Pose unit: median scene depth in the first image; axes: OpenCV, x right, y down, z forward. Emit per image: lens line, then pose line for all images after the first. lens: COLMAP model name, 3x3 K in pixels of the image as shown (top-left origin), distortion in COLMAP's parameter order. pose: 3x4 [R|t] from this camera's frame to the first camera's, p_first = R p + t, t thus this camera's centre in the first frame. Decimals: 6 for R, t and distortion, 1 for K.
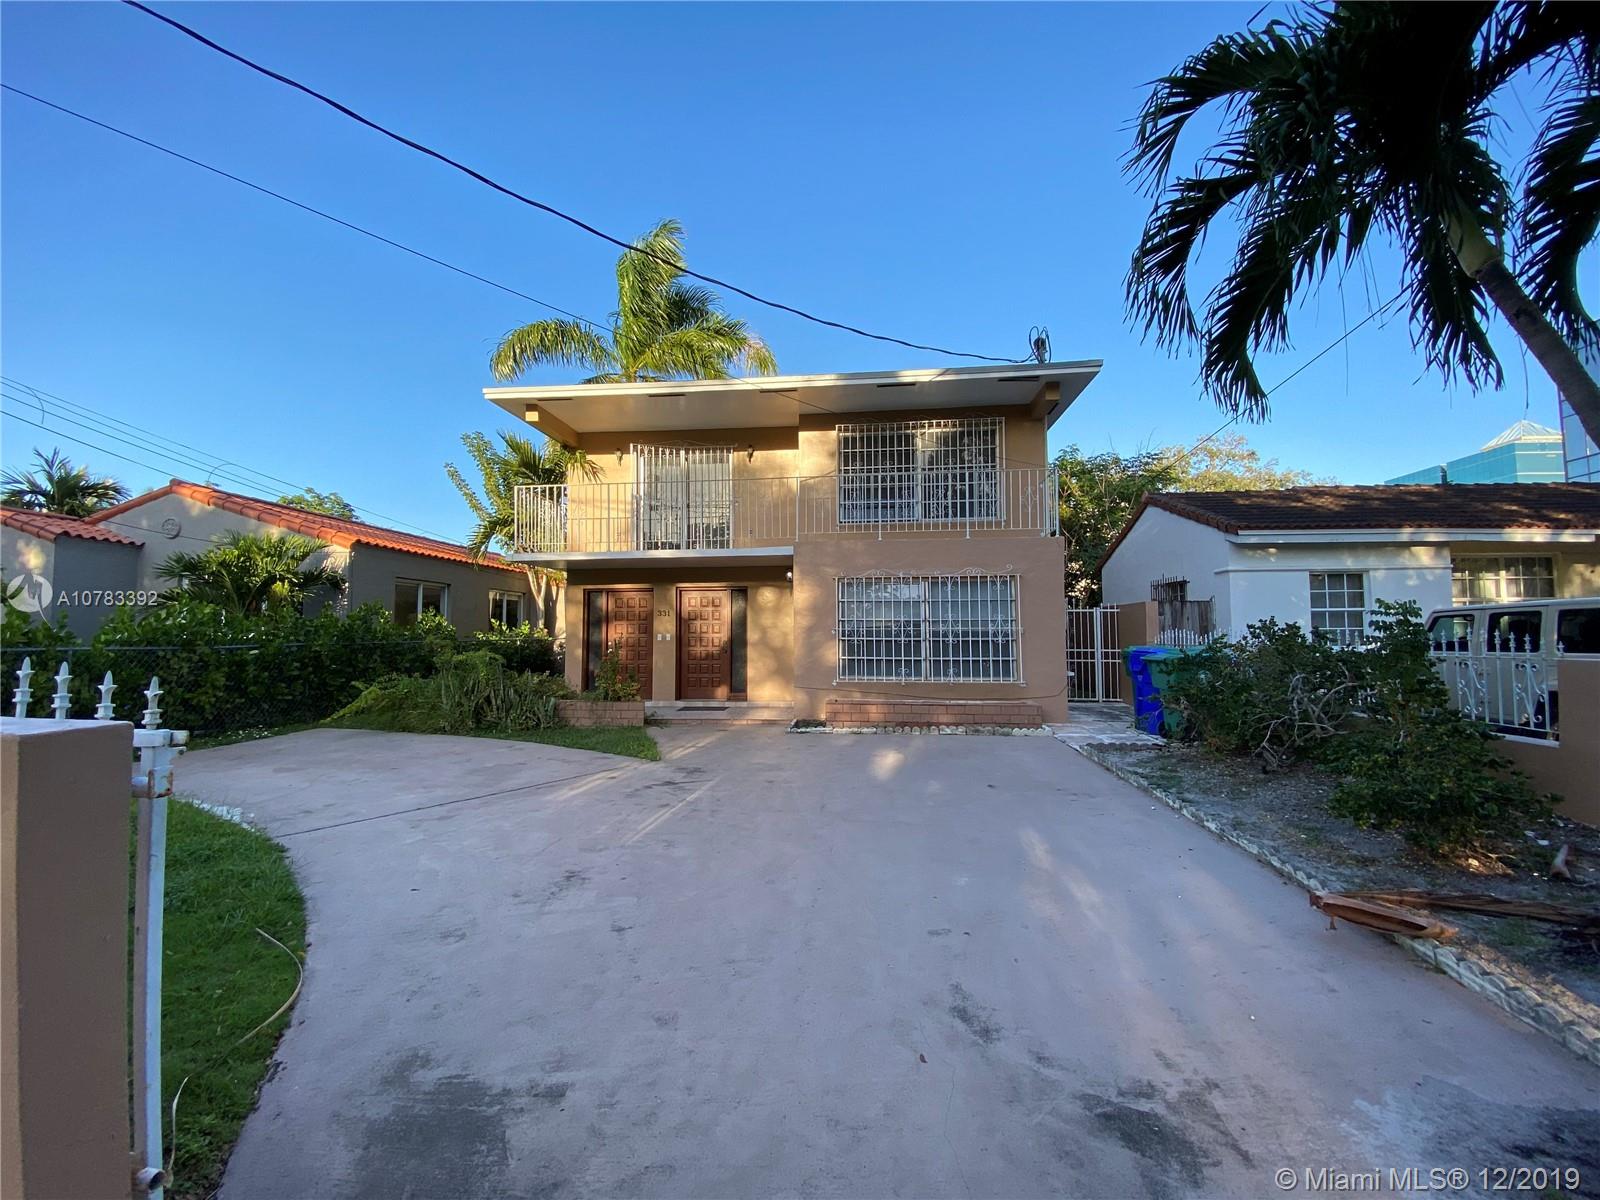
lens RADIAL K [[645.6, 0, 800.0], [0, 645.6, 600.0], [0, 0, 1]] dist [0.024251, -0.000064]
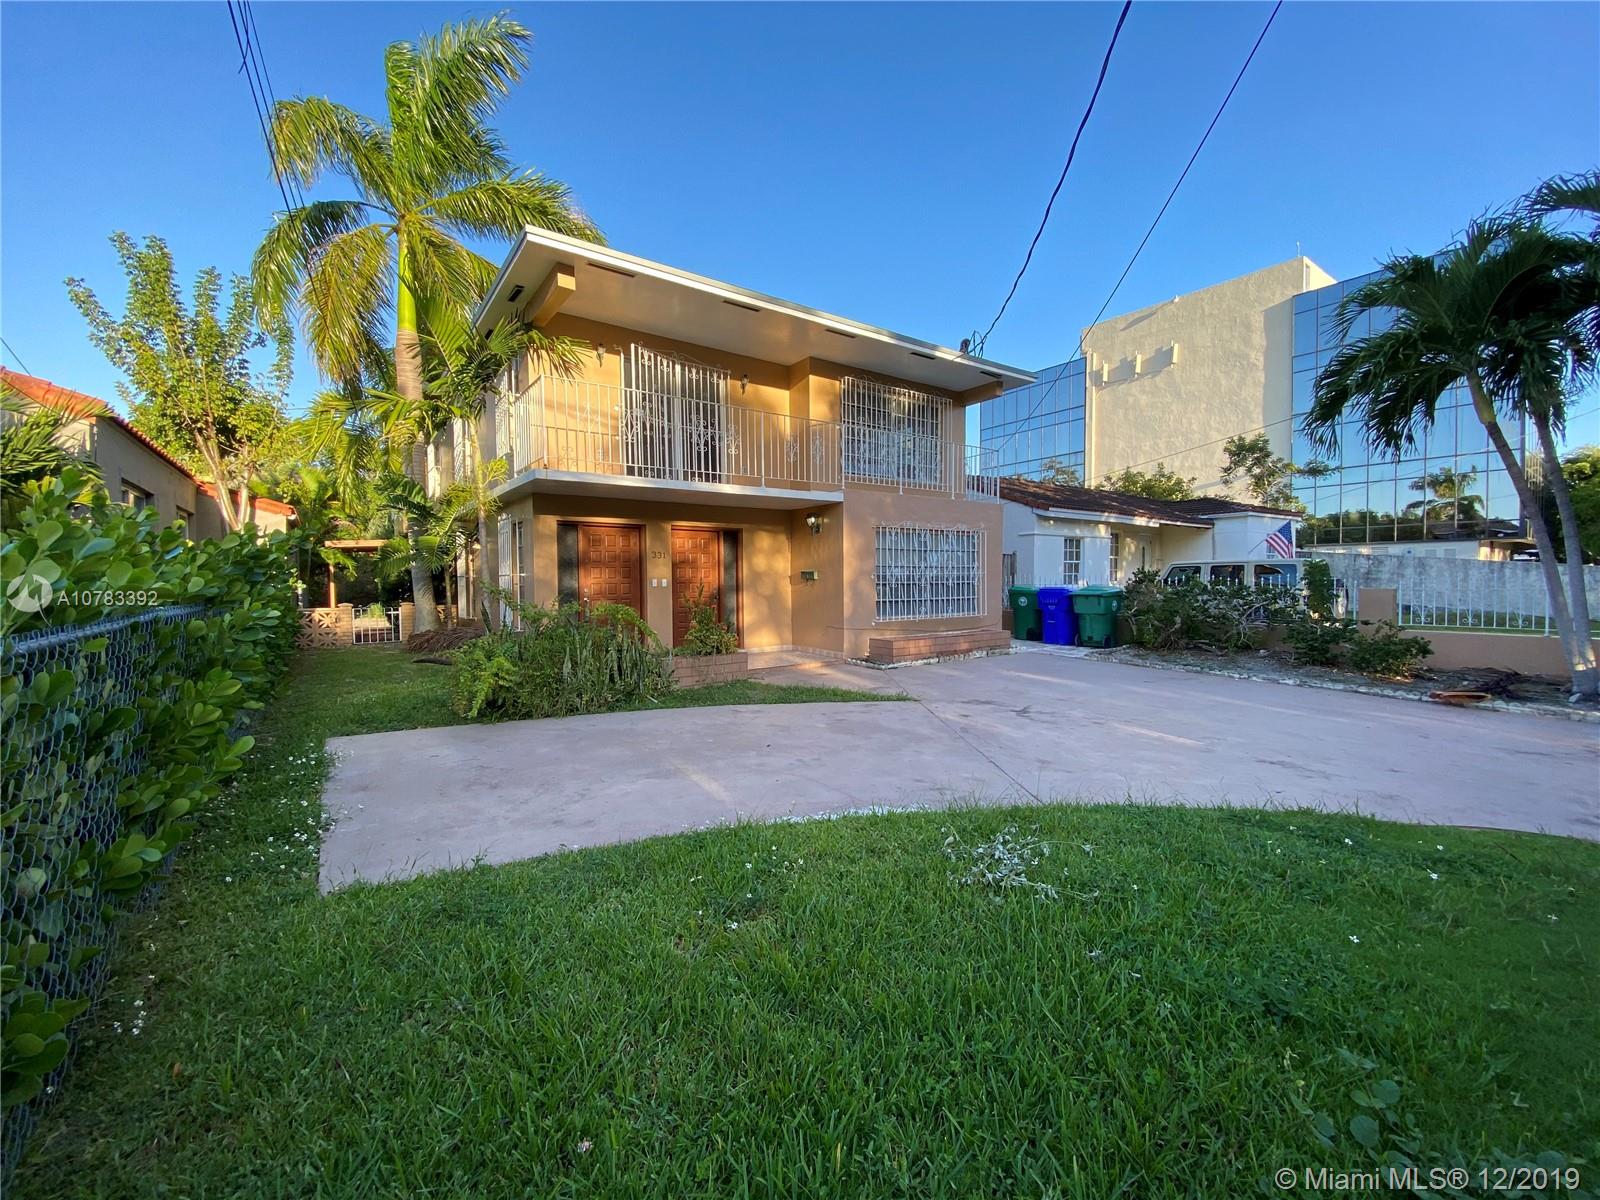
lens RADIAL K [[649.1, 0, 800.0], [0, 649.1, 600.0], [0, 0, 1]] dist [0.013306, 0.000091]
pose [[0.746687, -0.026139, 0.664661, -0.701752], [-0.029994, 0.996888, 0.072900, 0.012144], [-0.664499, -0.074369, 0.743580, 0.250118]]
